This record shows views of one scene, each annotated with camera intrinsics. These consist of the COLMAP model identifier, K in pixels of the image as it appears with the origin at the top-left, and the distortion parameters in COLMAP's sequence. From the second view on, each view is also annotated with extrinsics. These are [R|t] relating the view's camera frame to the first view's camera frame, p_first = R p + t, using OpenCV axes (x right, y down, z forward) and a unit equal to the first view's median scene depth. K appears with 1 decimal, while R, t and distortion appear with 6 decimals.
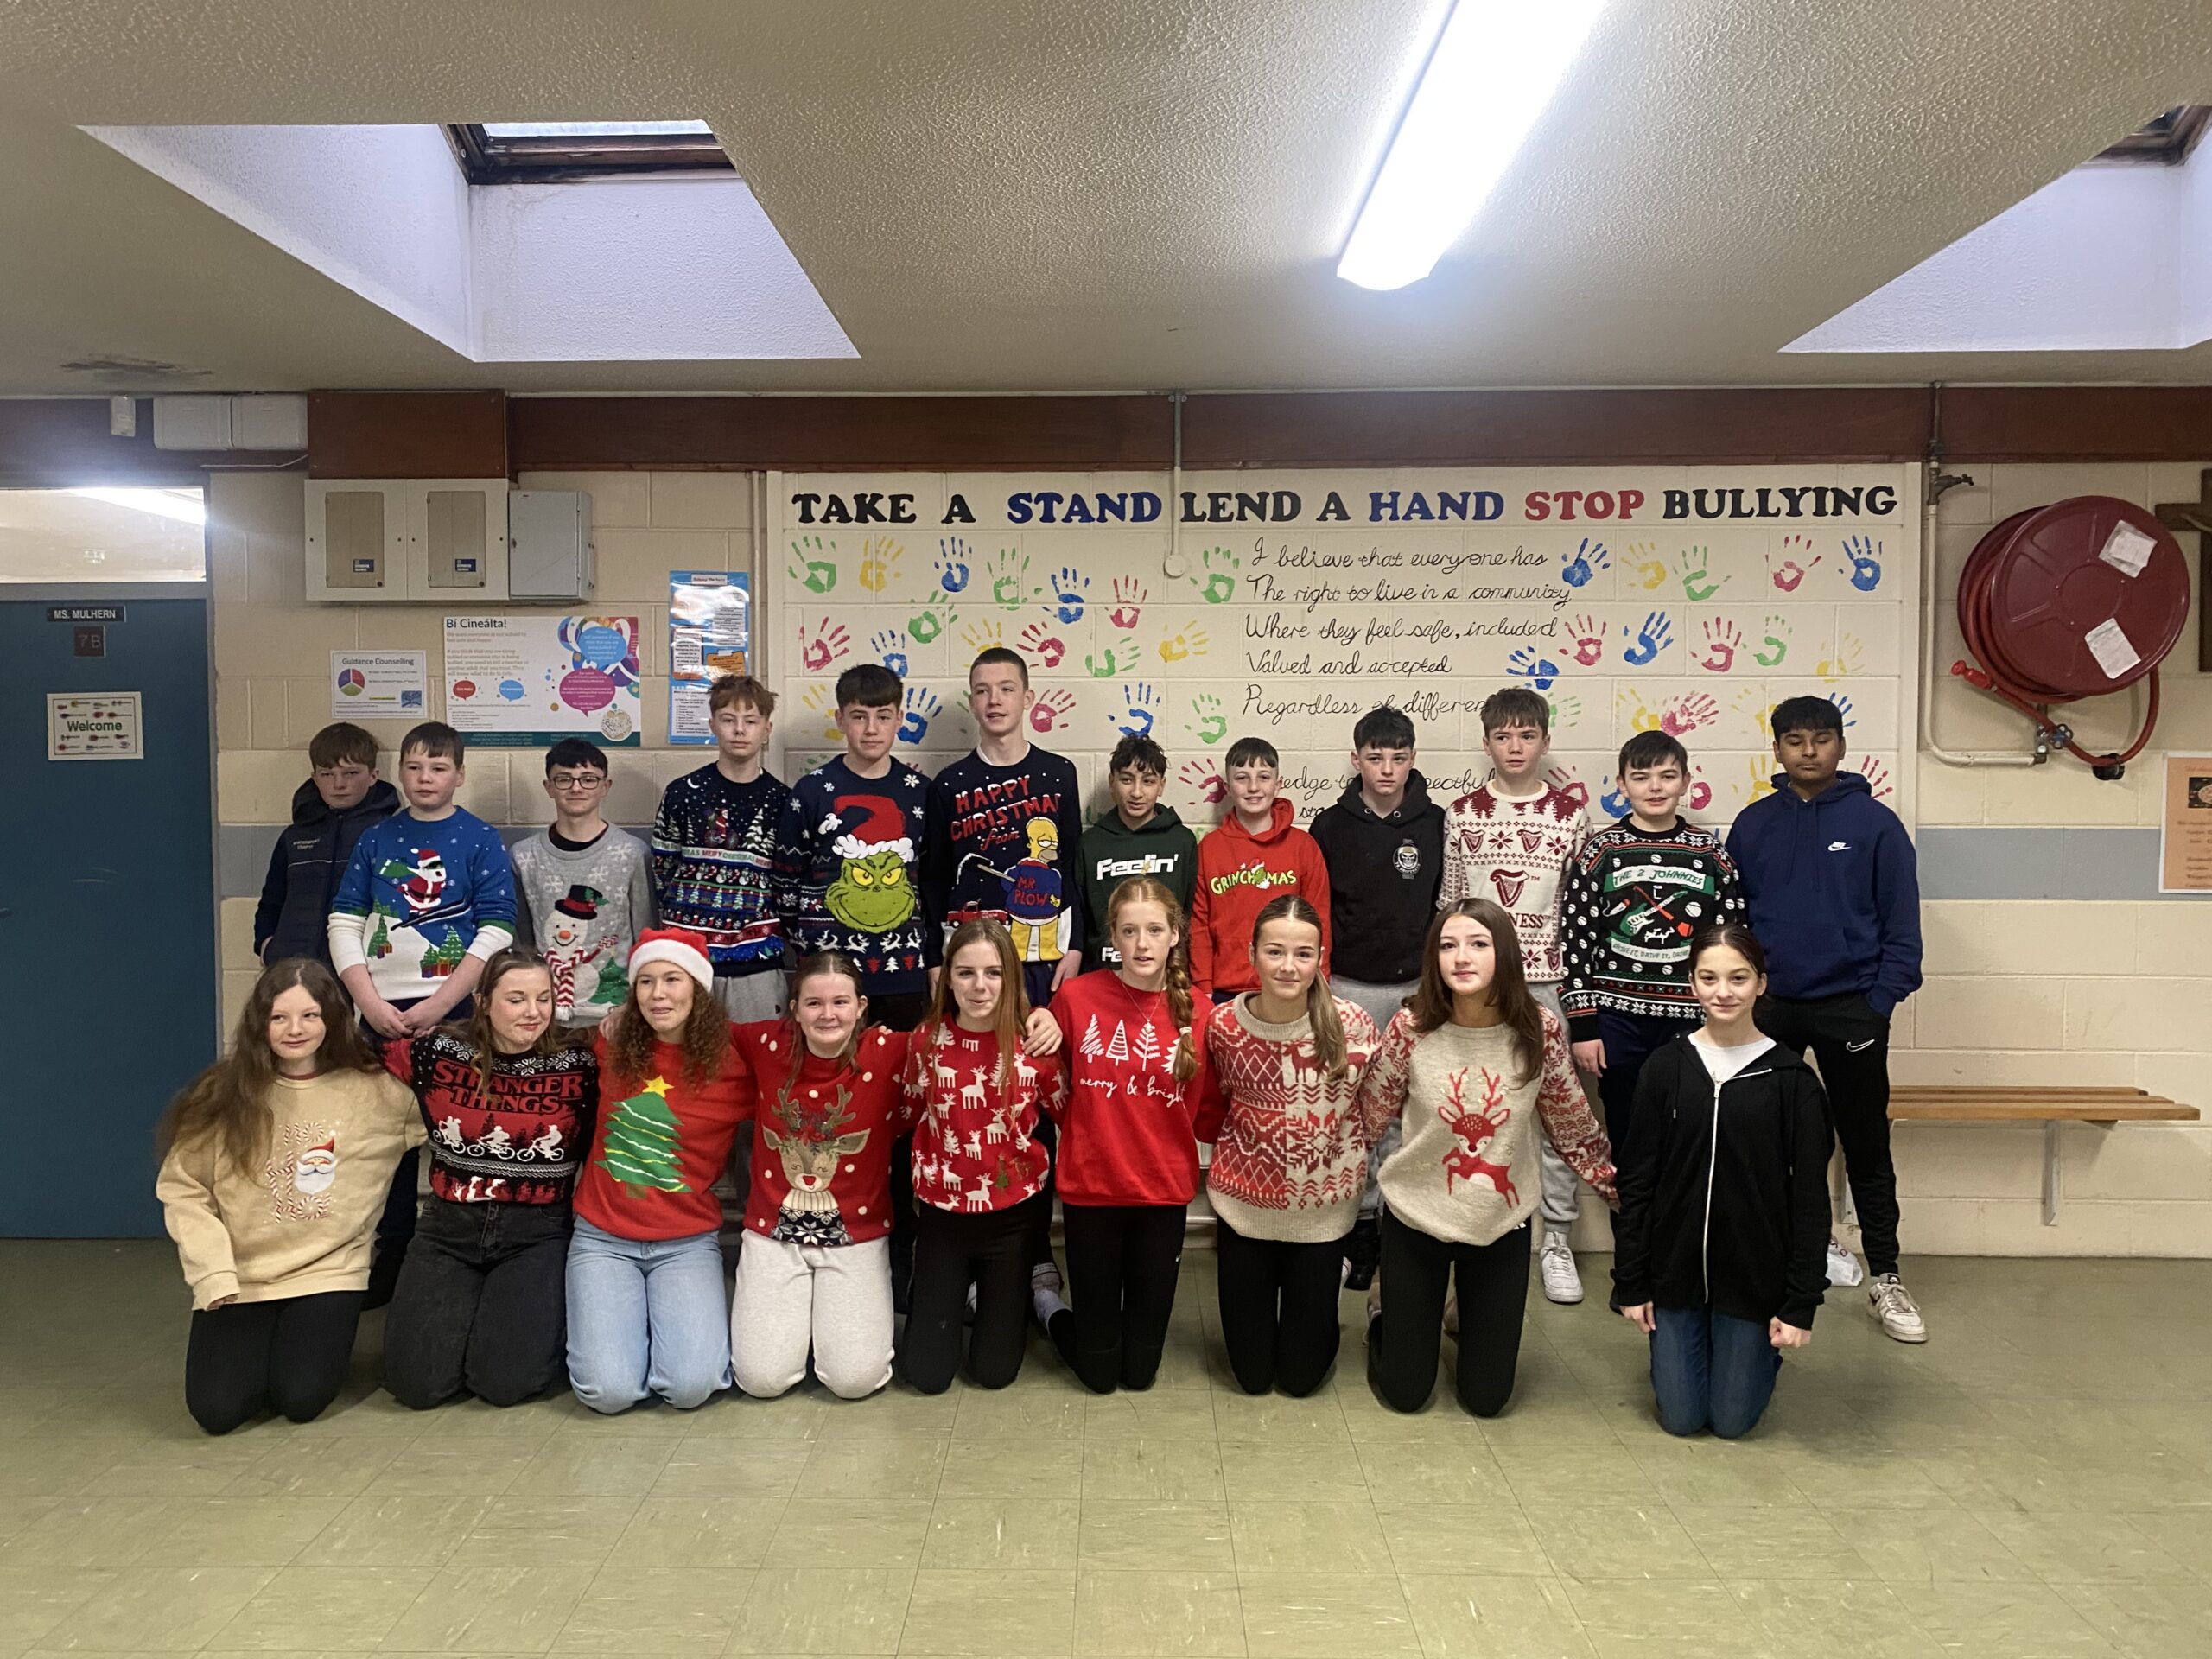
lens RADIAL K [[1680.5, 0, 1140.1], [0, 1680.5, 832.2], [0, 0, 1]] dist [-0.005816, 0.006644]
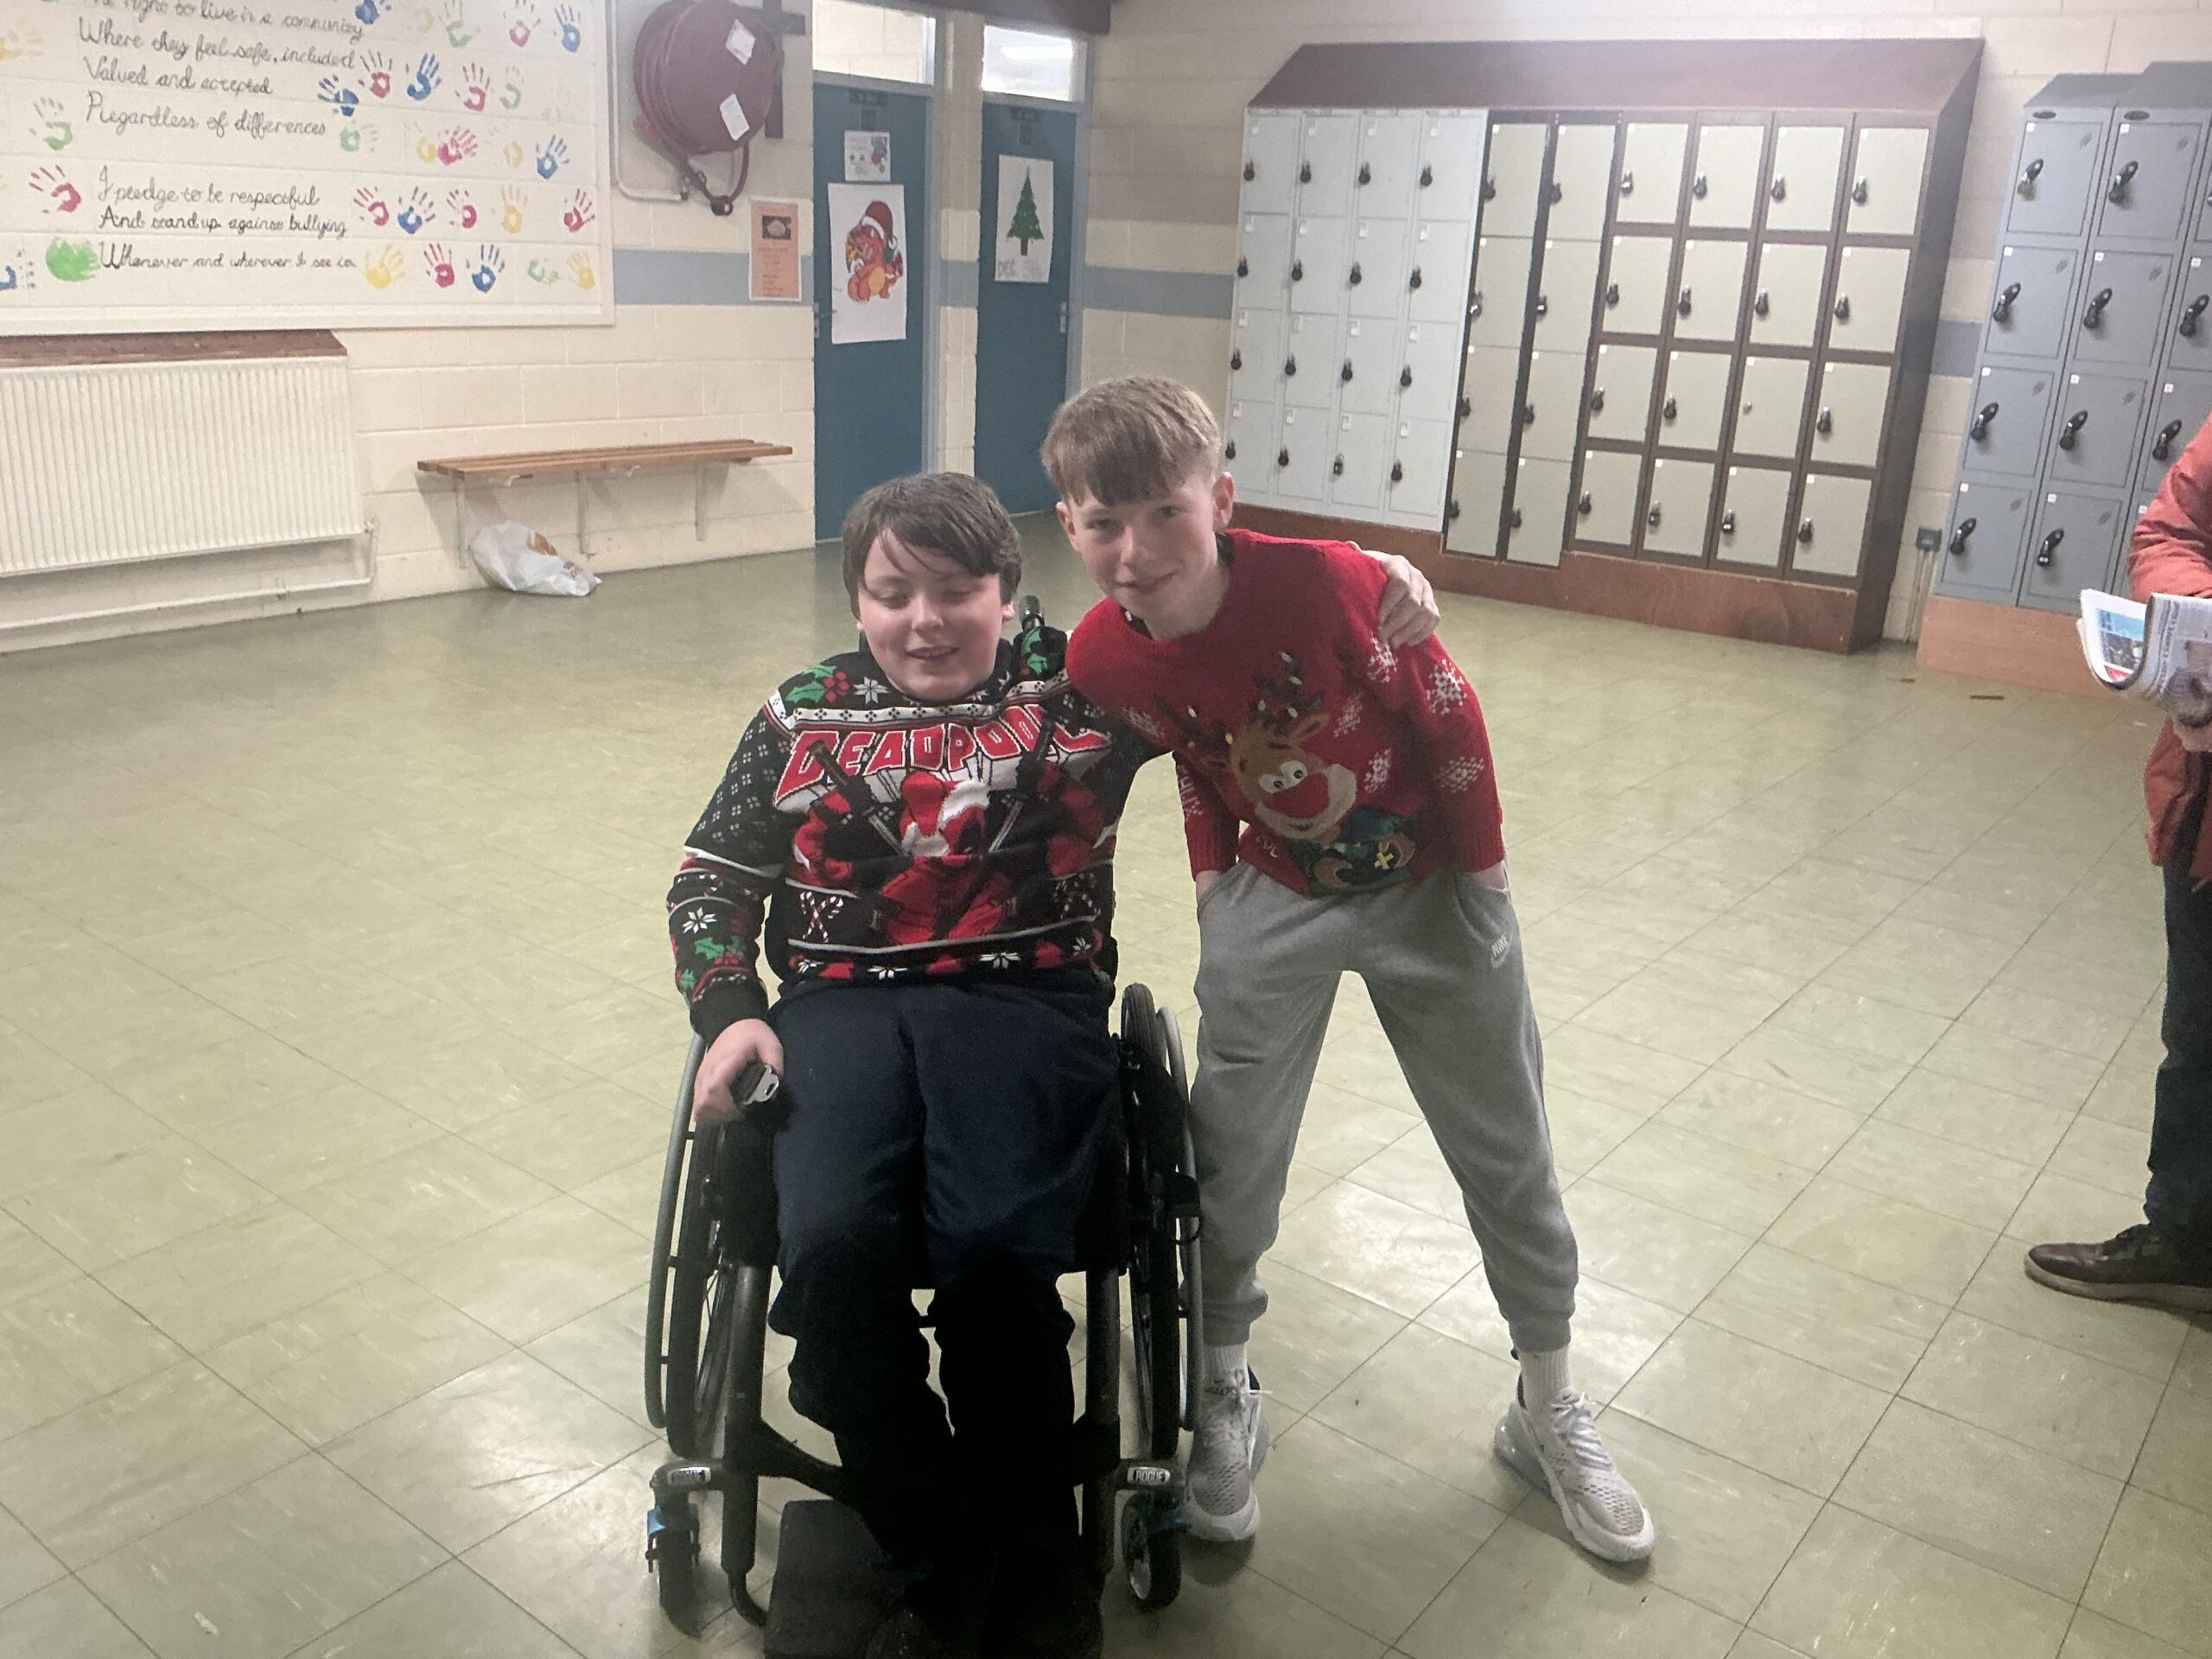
lens RADIAL K [[1829.5, 0, 1099.8], [0, 1829.5, 822.5], [0, 0, 1]] dist [0.034933, -0.094037]
pose [[0.594951, -0.219009, 0.773349, -0.532755], [0.003800, 0.962917, 0.269771, 0.044928], [-0.803753, -0.157562, 0.573720, -0.213305]]
